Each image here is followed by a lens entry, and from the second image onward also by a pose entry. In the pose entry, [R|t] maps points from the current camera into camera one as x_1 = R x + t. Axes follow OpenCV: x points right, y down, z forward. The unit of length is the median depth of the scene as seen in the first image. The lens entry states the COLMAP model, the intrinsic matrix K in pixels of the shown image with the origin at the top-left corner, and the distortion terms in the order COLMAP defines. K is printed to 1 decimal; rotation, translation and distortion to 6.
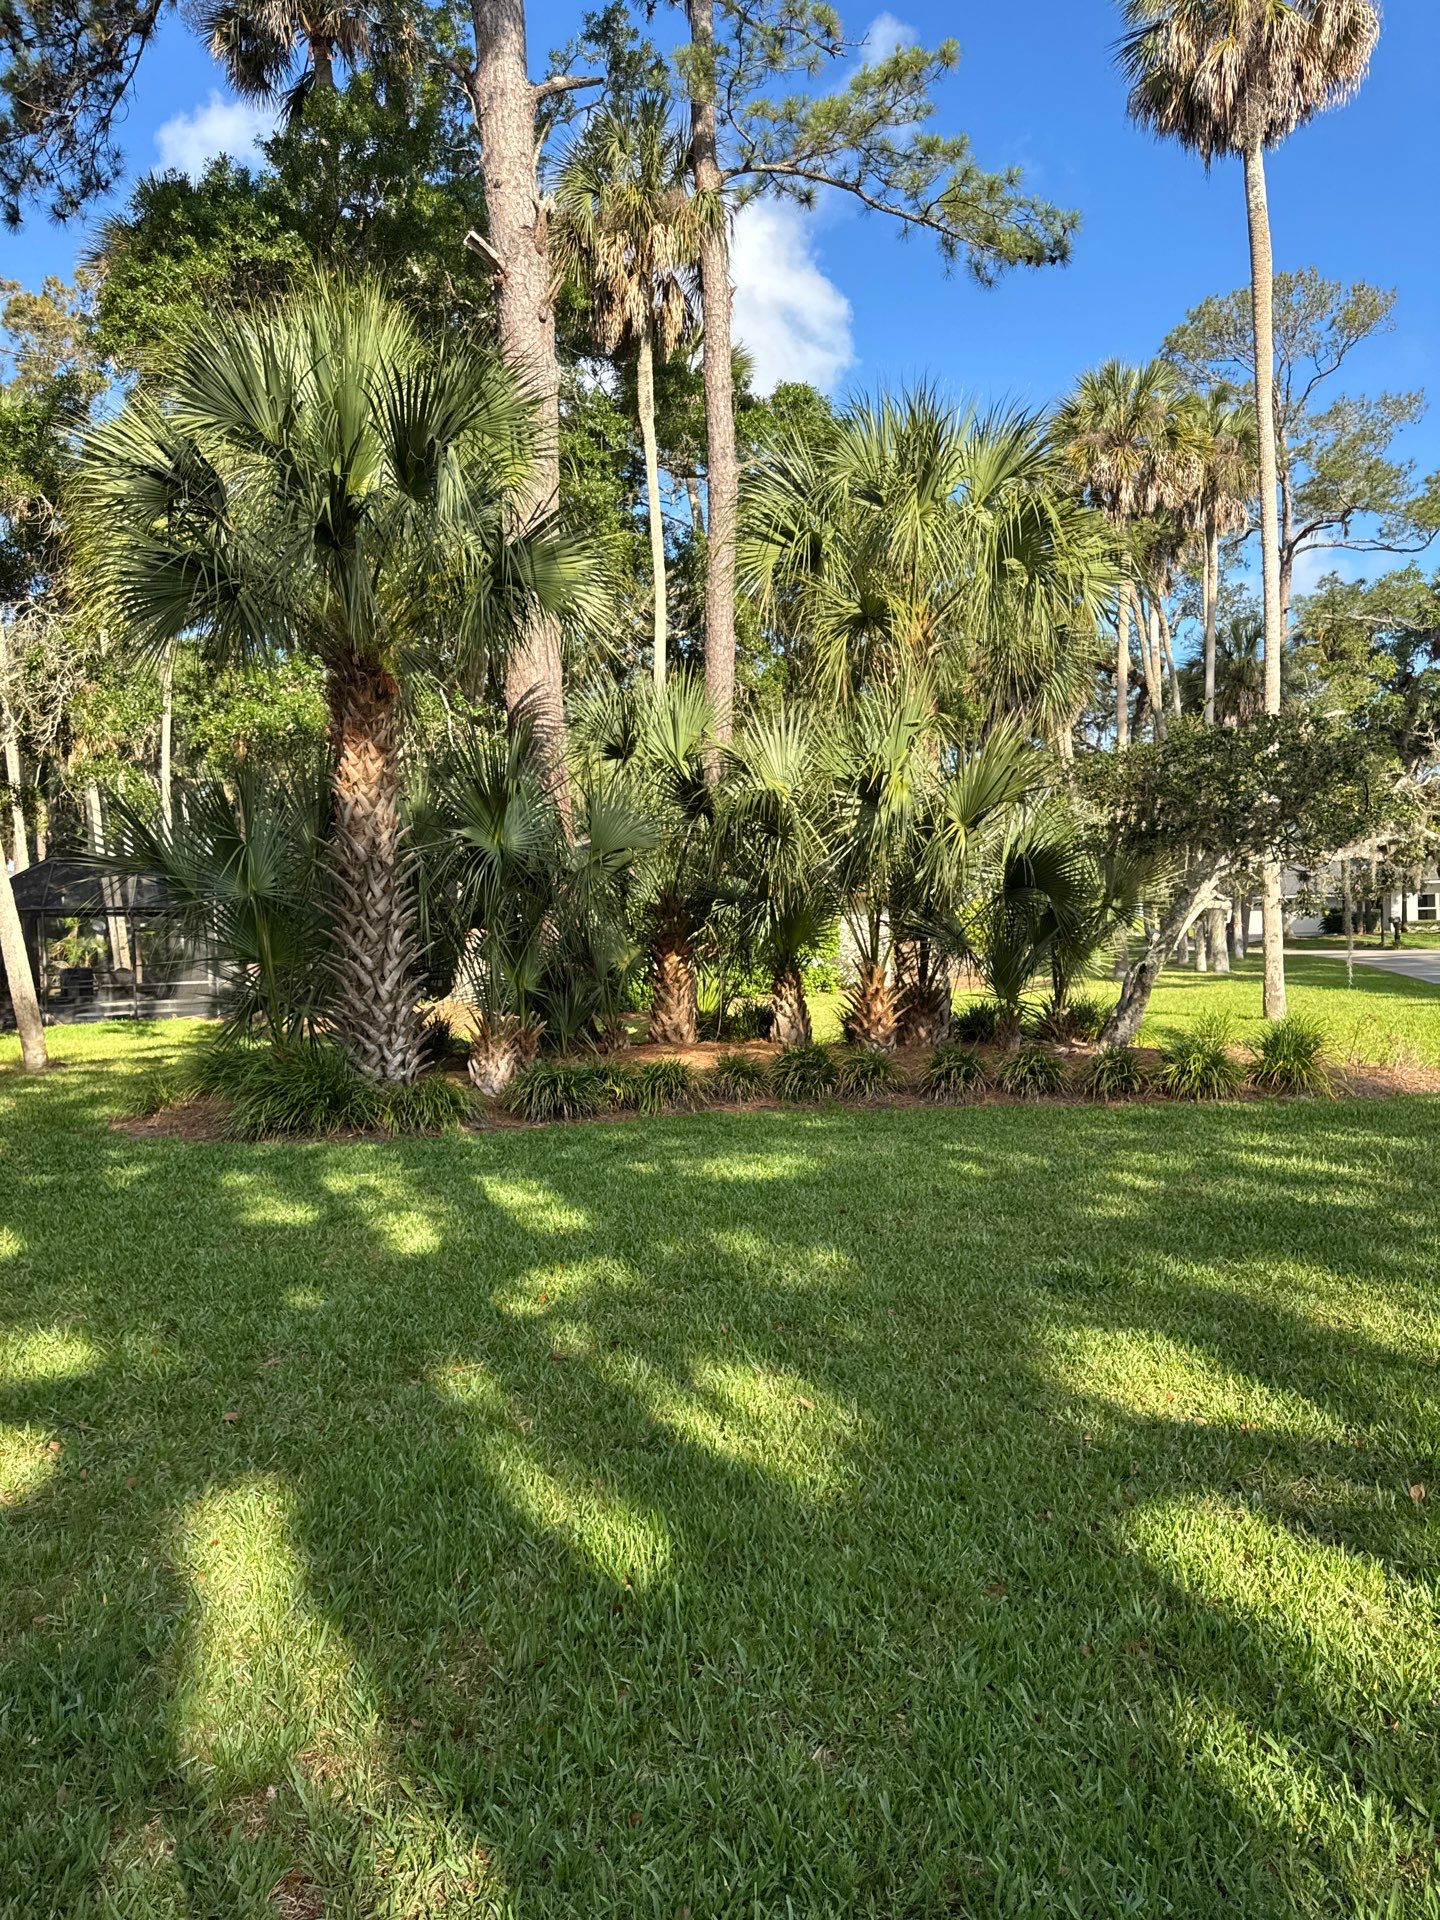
lens RADIAL K [[1363.6, 0, 756.8], [0, 1363.6, 966.0], [0, 0, 1]] dist [0.022268, -0.005406]
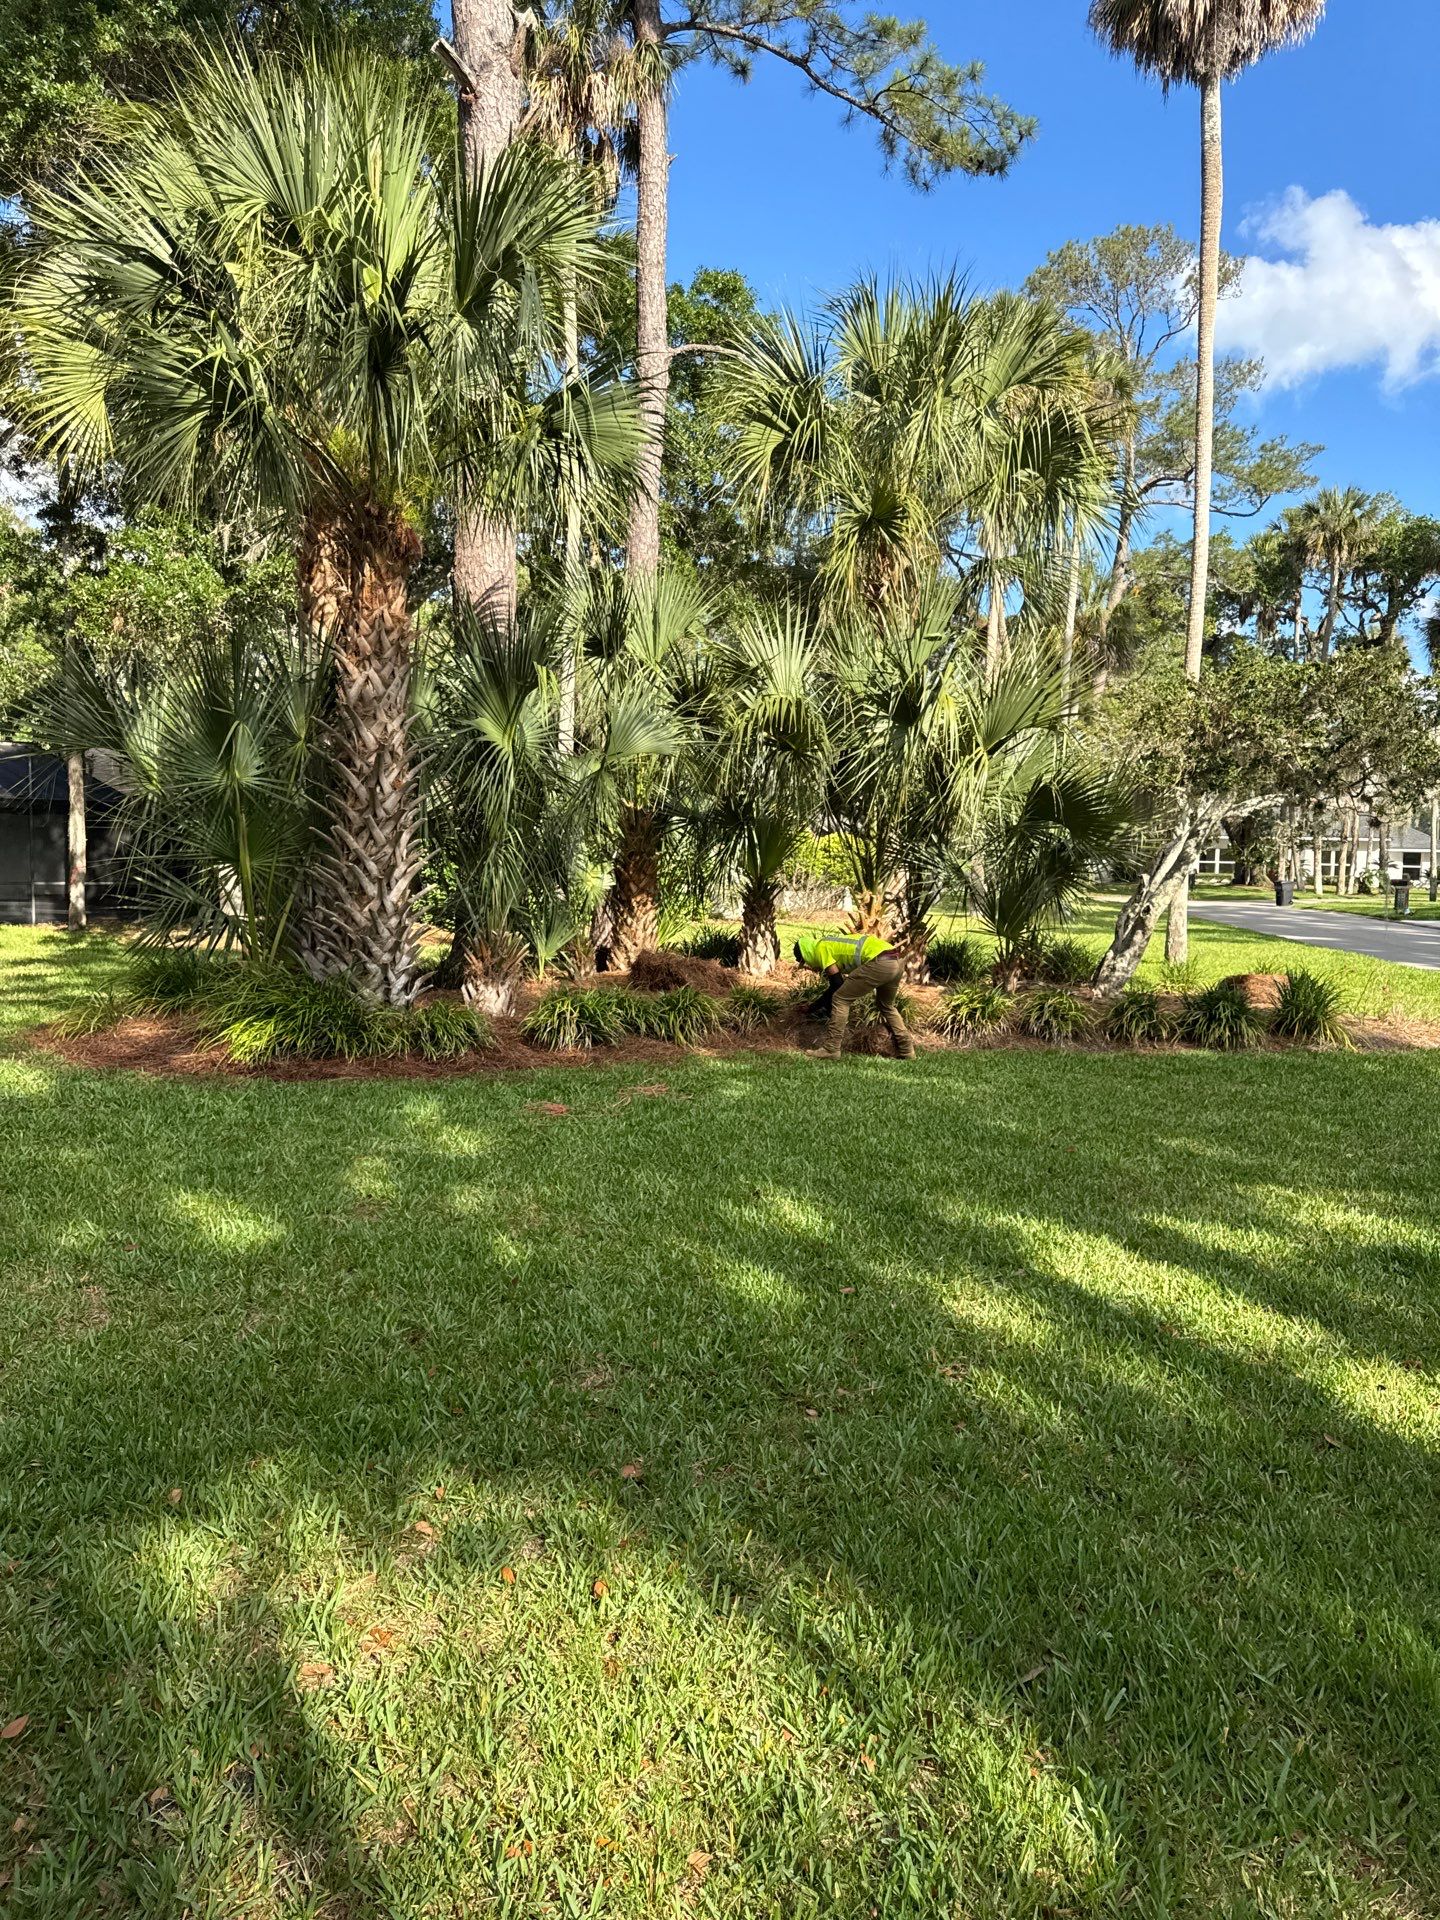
lens RADIAL K [[1366.2, 0, 733.9], [0, 1366.2, 963.5], [0, 0, 1]] dist [0.004494, -0.005060]
pose [[0.987335, 0.034301, 0.154894, -0.144816], [-0.041912, 0.998055, 0.046141, 0.005967], [-0.153011, -0.052048, 0.986853, 0.083025]]
